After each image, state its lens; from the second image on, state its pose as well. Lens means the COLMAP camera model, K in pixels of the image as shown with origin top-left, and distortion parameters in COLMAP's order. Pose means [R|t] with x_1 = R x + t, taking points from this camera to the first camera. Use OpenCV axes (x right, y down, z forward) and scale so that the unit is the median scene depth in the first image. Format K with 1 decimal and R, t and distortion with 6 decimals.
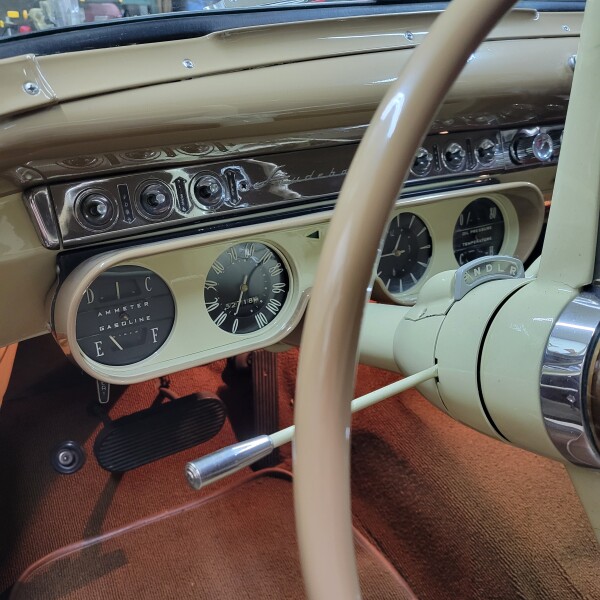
lens RADIAL K [[583.7, 0, 300.3], [0, 583.7, 299.1], [0, 0, 1]] dist [0.025878, 0.000000]
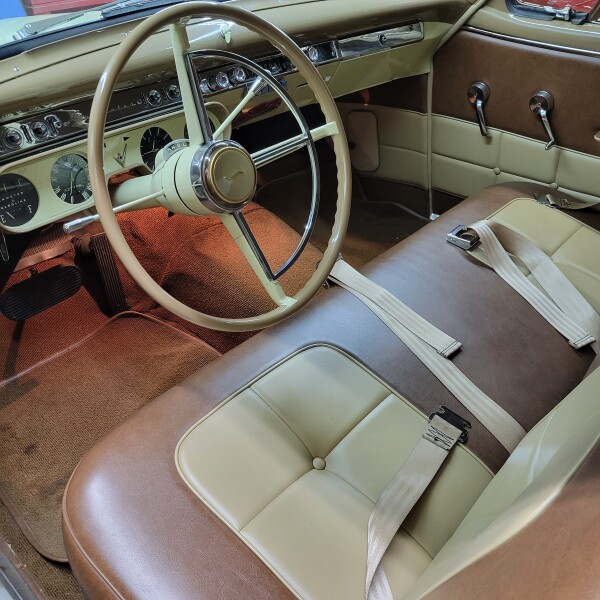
lens RADIAL K [[583.7, 0, 298.8], [0, 583.7, 301.4], [0, 0, 1]] dist [0.025878, 0.000000]
pose [[0.949528, -0.216198, 0.227277, 0.087054], [0.185254, 0.971192, 0.149889, 0.222162], [-0.253135, -0.100220, 0.962226, -1.093737]]
